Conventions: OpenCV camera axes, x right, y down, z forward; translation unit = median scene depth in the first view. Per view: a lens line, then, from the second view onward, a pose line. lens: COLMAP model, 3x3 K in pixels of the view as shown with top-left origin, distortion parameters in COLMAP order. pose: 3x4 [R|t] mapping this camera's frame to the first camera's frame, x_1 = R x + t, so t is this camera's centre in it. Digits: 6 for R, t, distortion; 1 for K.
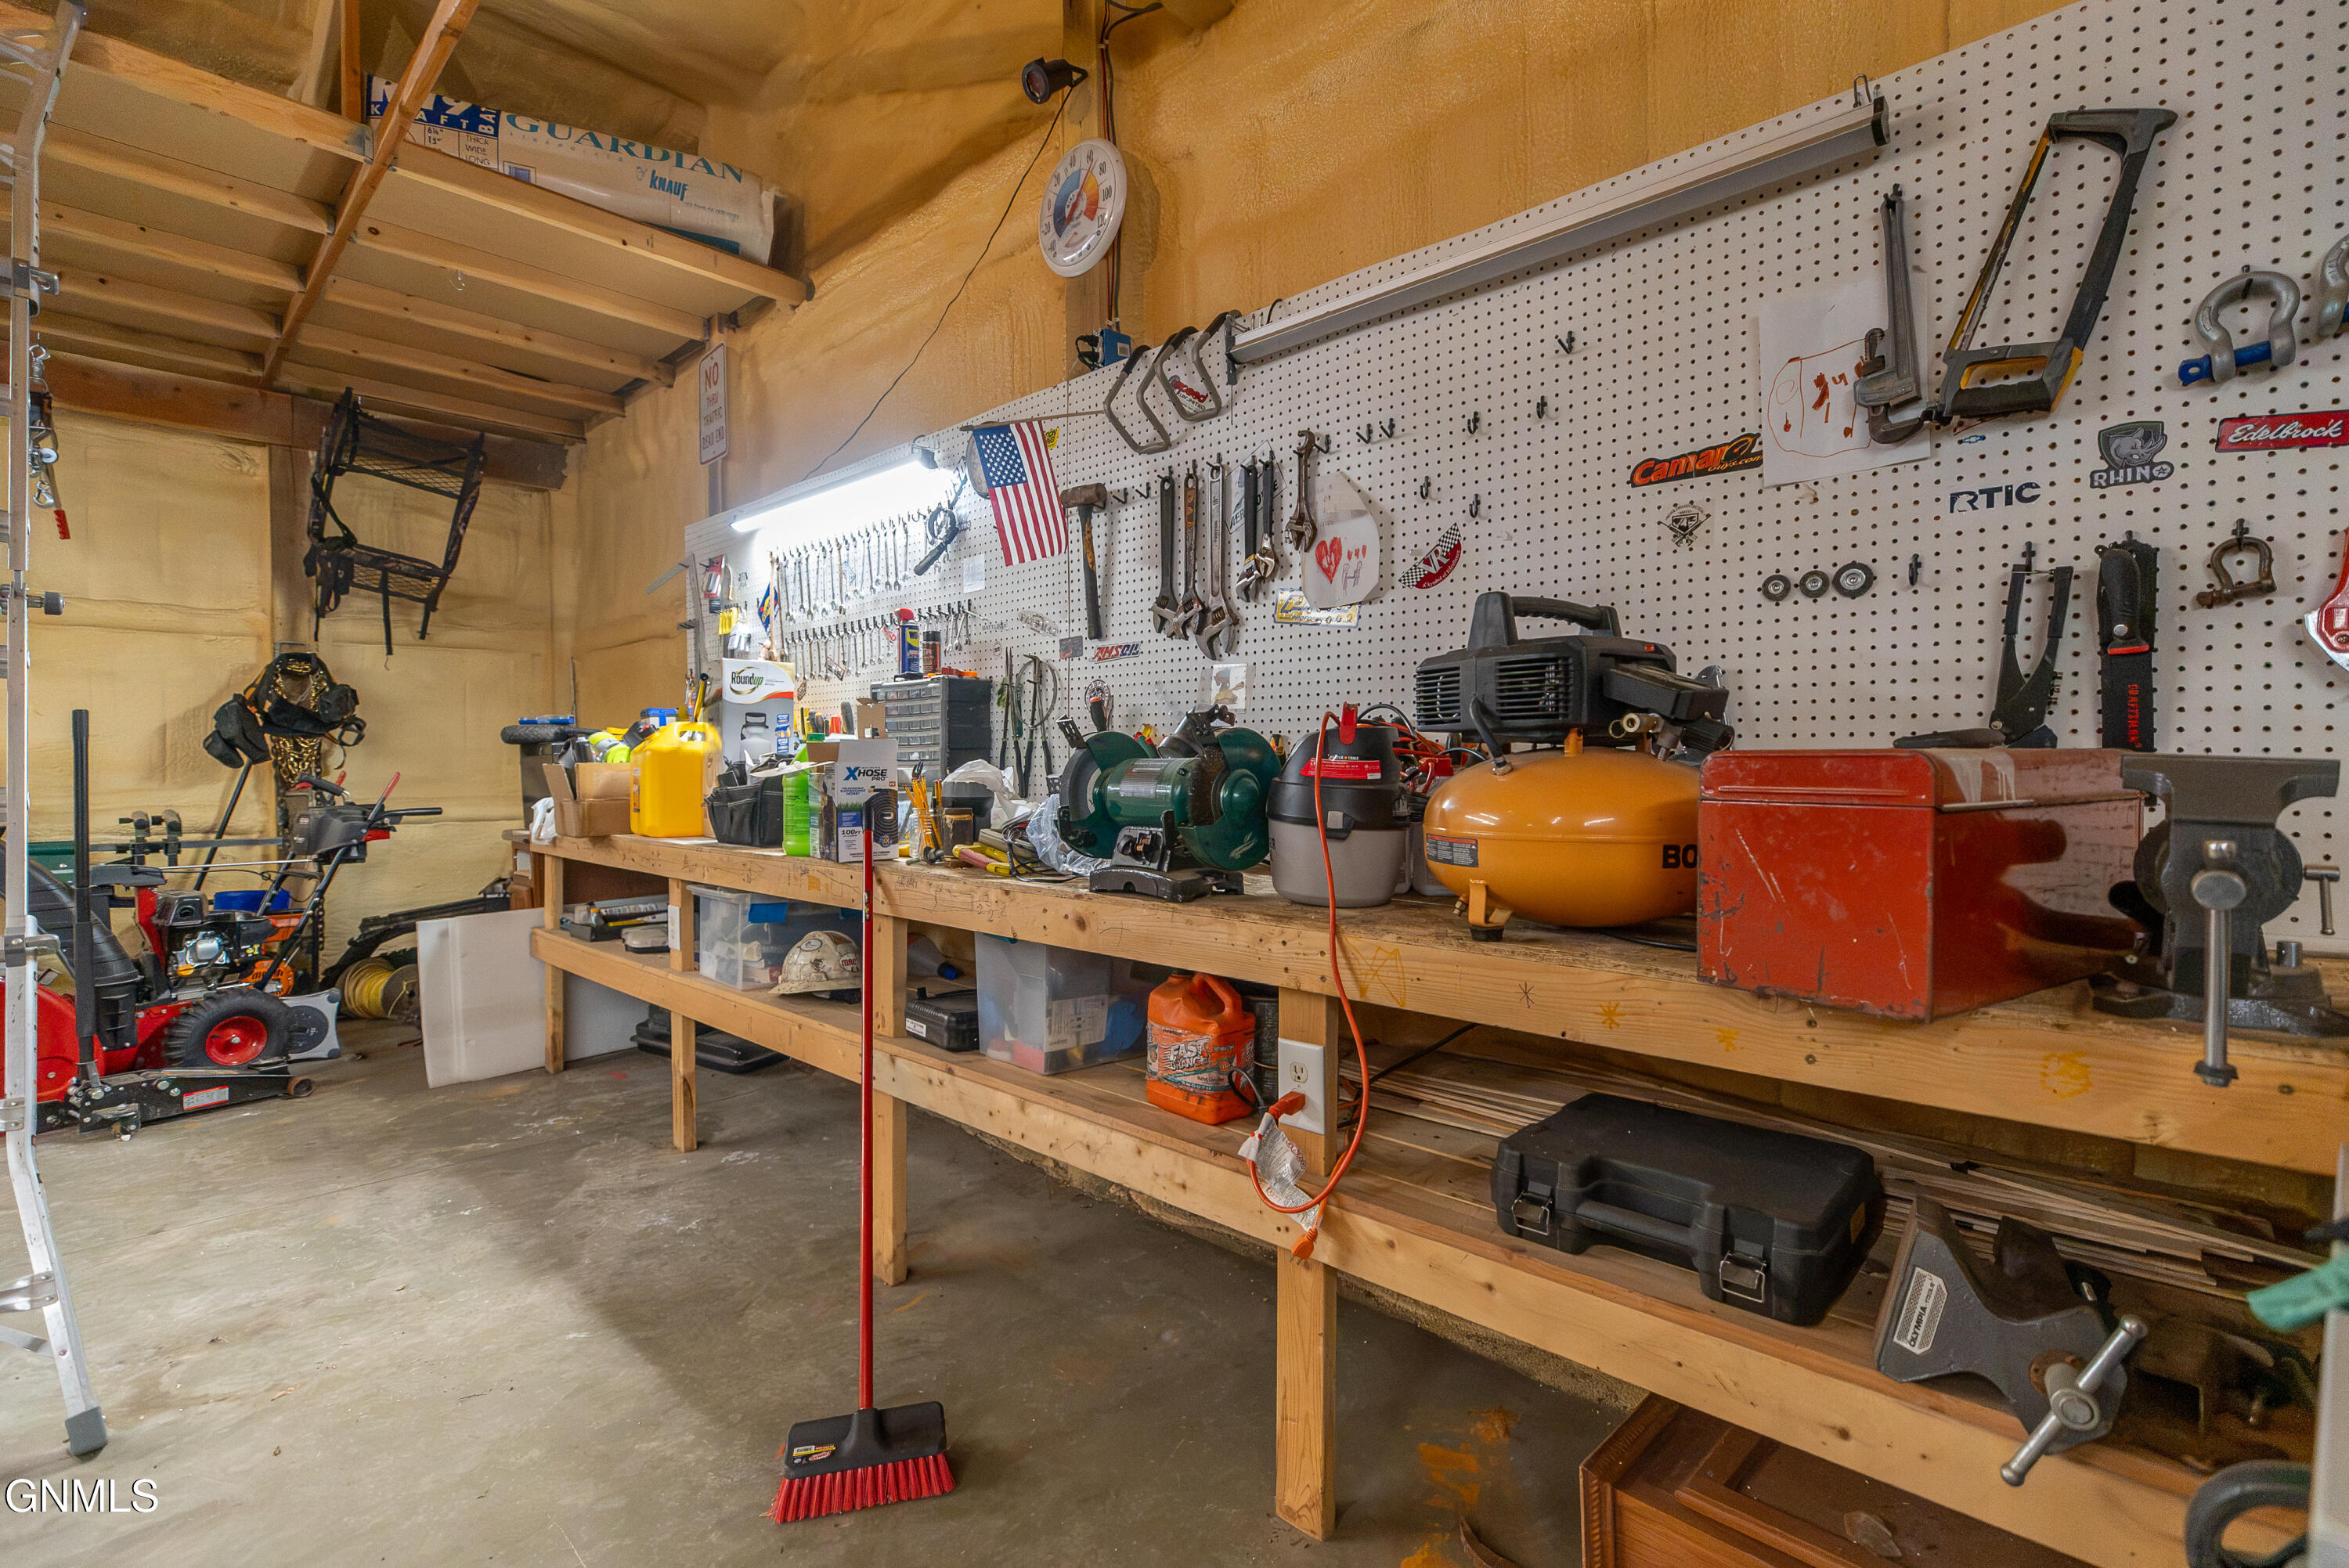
lens RADIAL K [[1068.4, 0, 1183.6], [0, 1068.4, 780.4], [0, 0, 1]] dist [-0.000713, -0.000110]
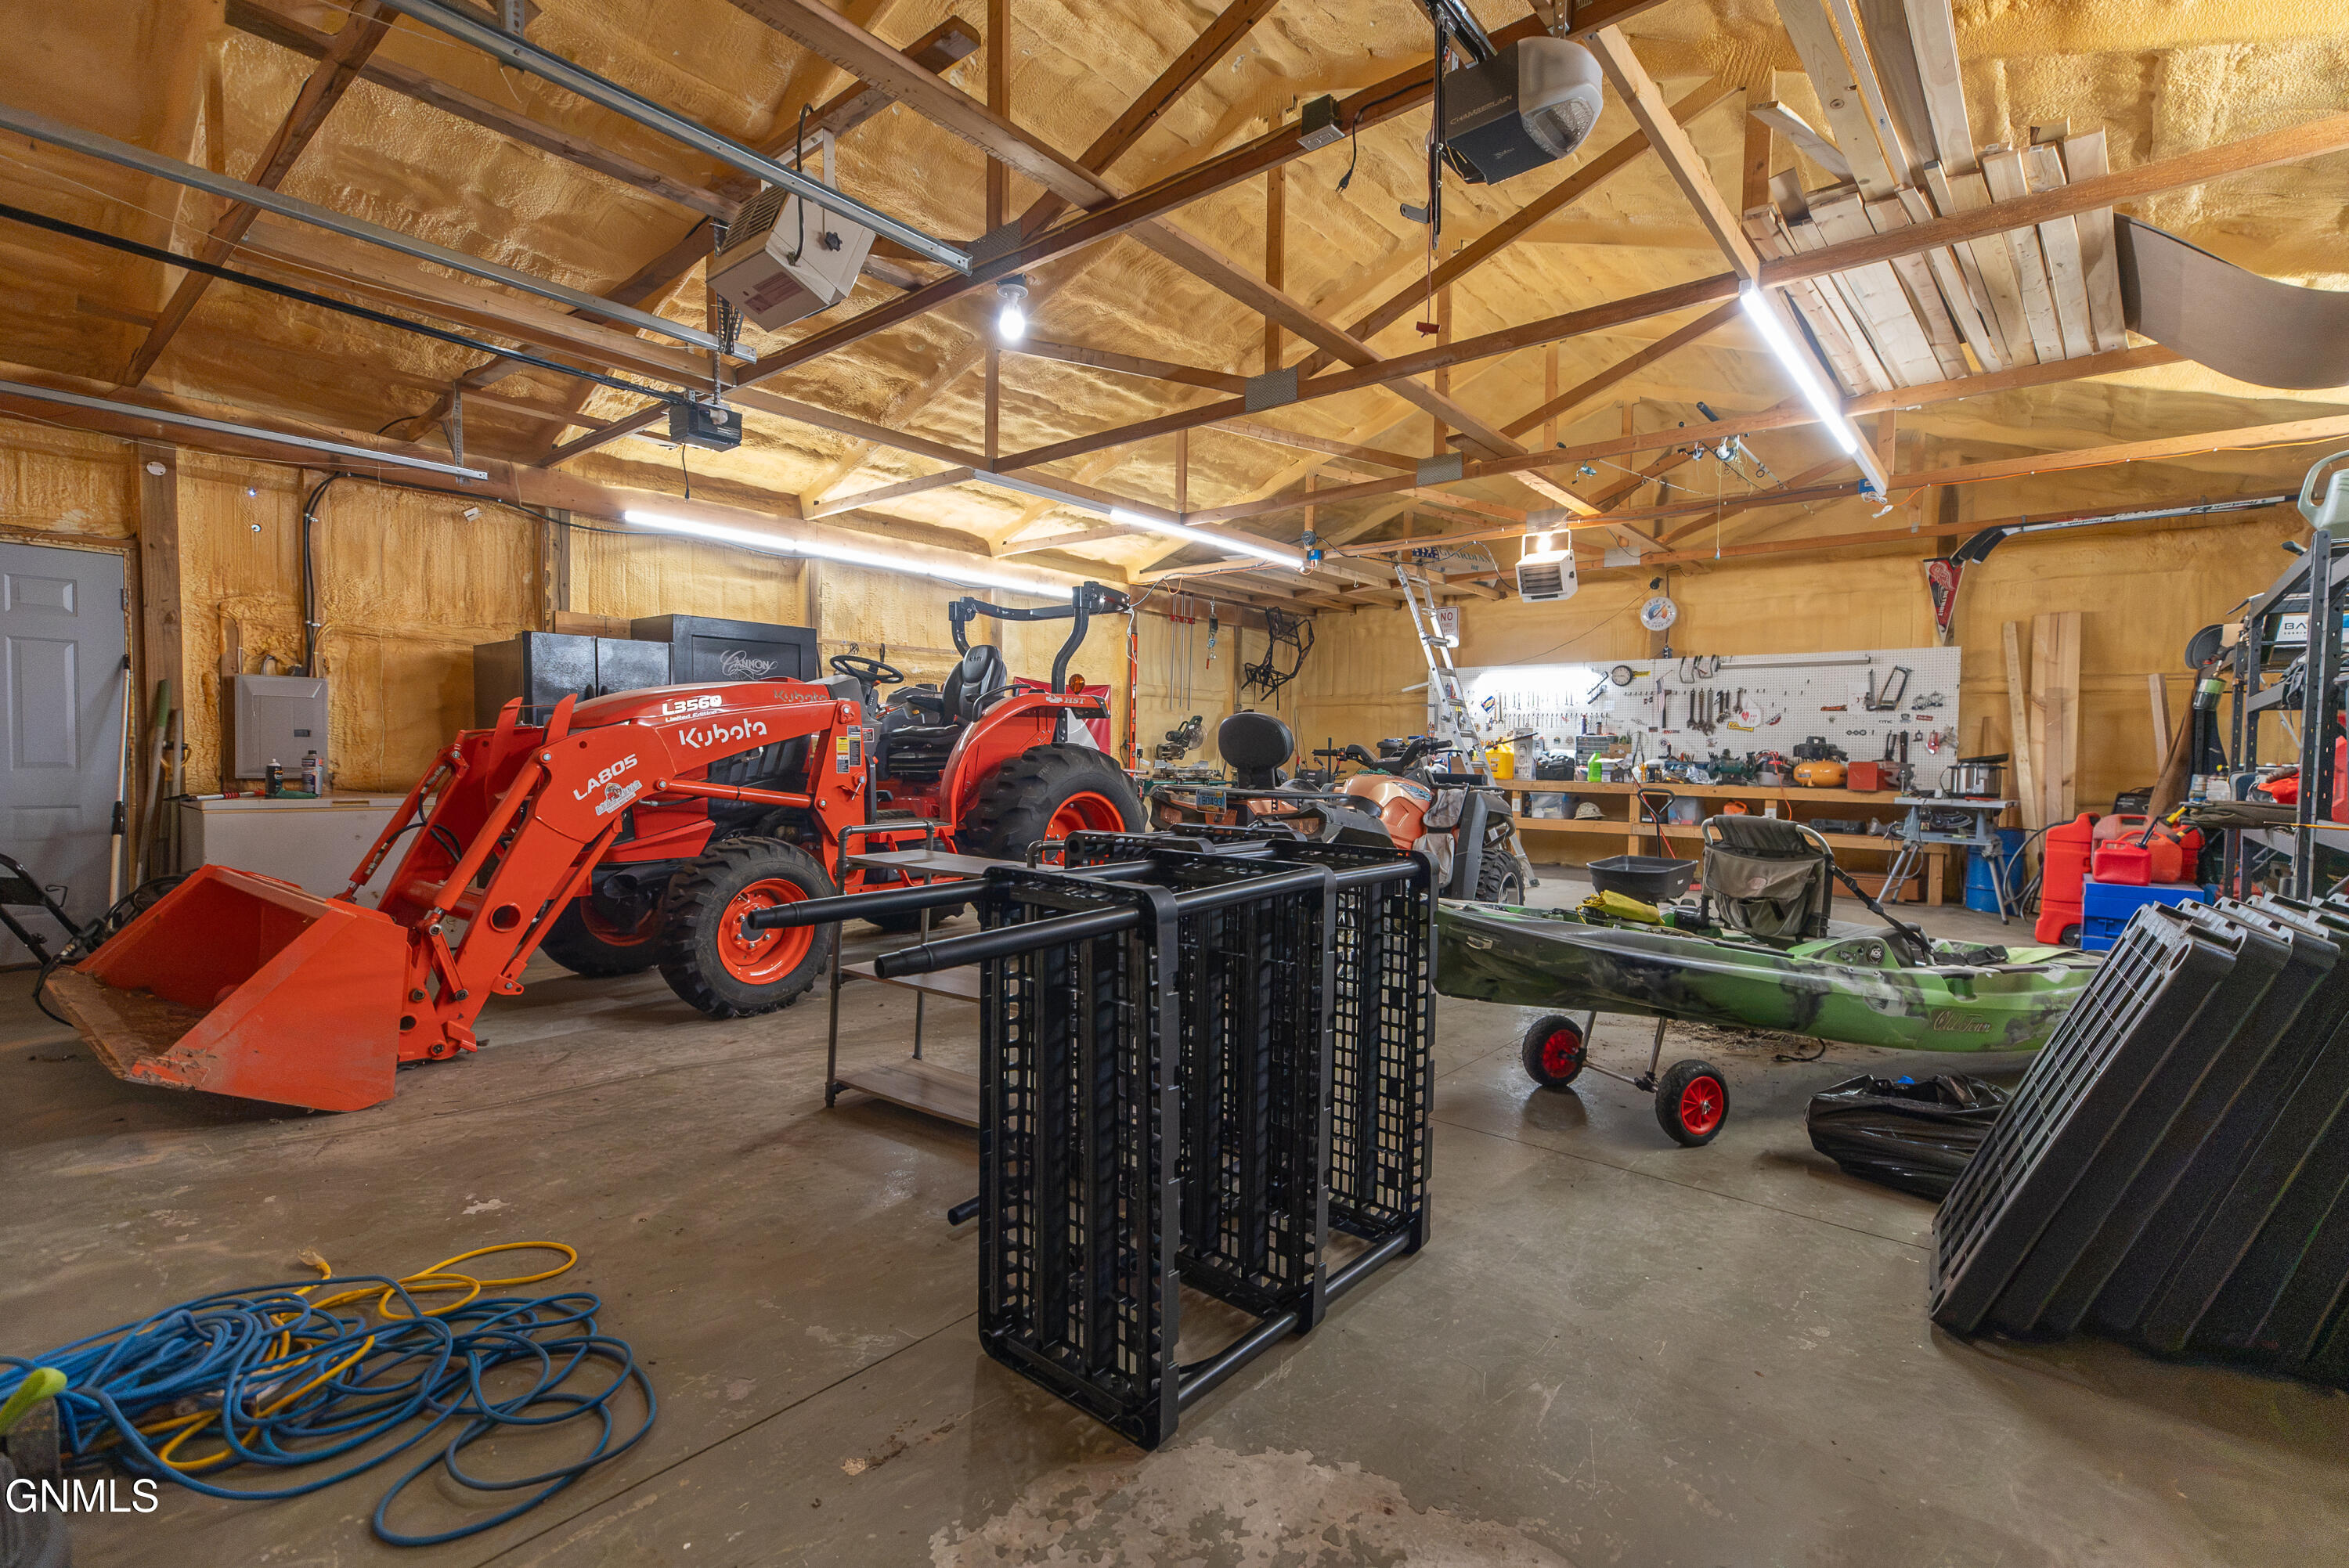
lens RADIAL K [[1070.8, 0, 1166.8], [0, 1070.8, 790.8], [0, 0, 1]] dist [0.002863, 0.000124]
pose [[0.998404, 0.018270, 0.053430, -3.388113], [-0.019140, 0.999692, 0.015809, 0.112213], [-0.053124, -0.016807, 0.998446, -4.539178]]
